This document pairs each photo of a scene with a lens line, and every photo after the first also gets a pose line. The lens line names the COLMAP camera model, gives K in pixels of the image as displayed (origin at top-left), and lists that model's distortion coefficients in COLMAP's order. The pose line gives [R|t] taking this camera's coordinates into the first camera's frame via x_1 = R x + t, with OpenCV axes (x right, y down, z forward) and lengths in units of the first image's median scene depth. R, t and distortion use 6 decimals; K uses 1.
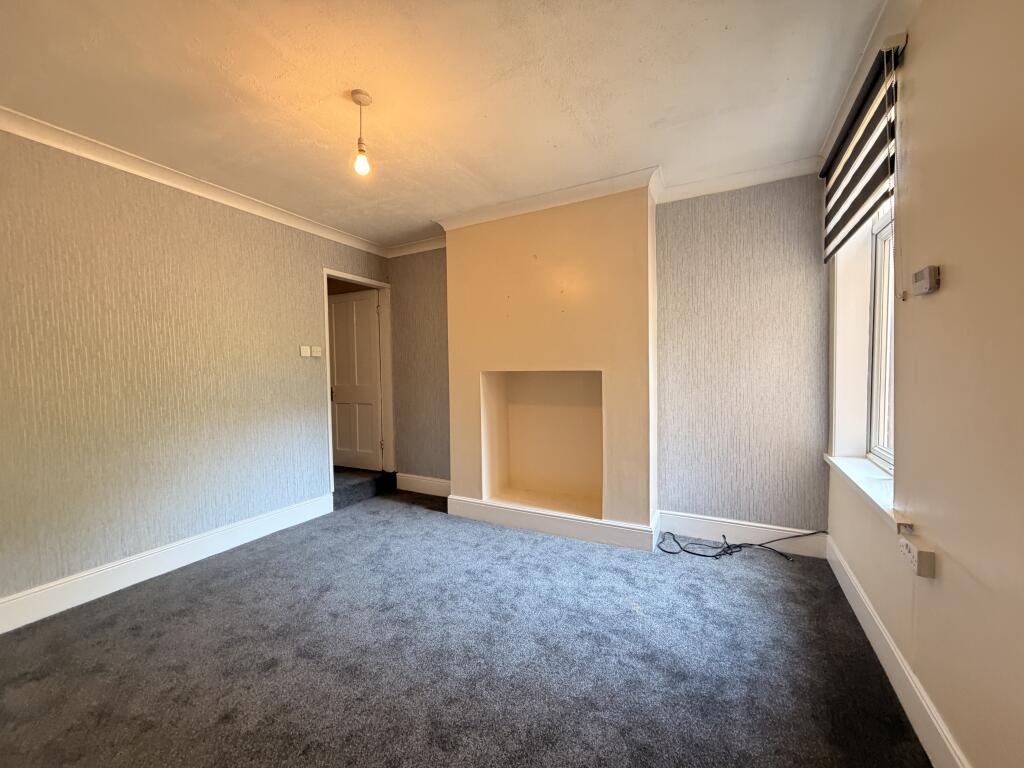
lens RADIAL K [[407.9, 0, 511.2], [0, 407.9, 388.9], [0, 0, 1]] dist [0.000657, -0.000021]
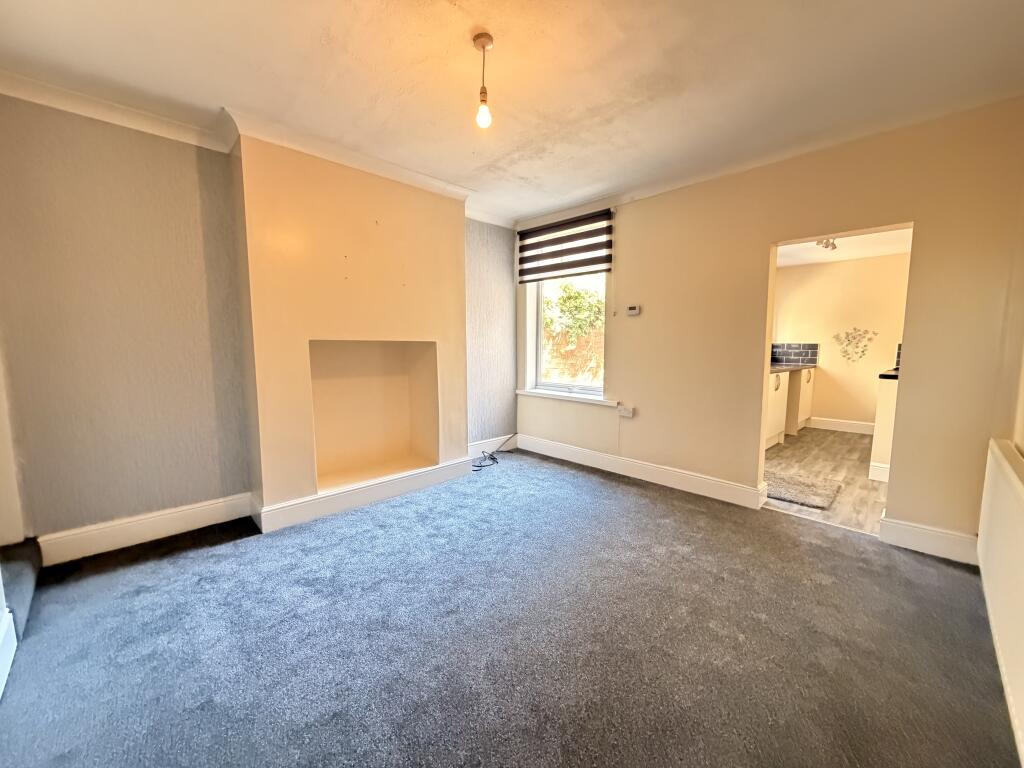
lens RADIAL K [[407.9, 0, 511.2], [0, 407.9, 388.9], [0, 0, 1]] dist [0.000657, -0.000021]
pose [[0.298665, -0.090669, 0.950041, -0.851977], [0.033577, 0.995859, 0.084486, 0.000361], [-0.953767, 0.006667, 0.300472, 0.431760]]
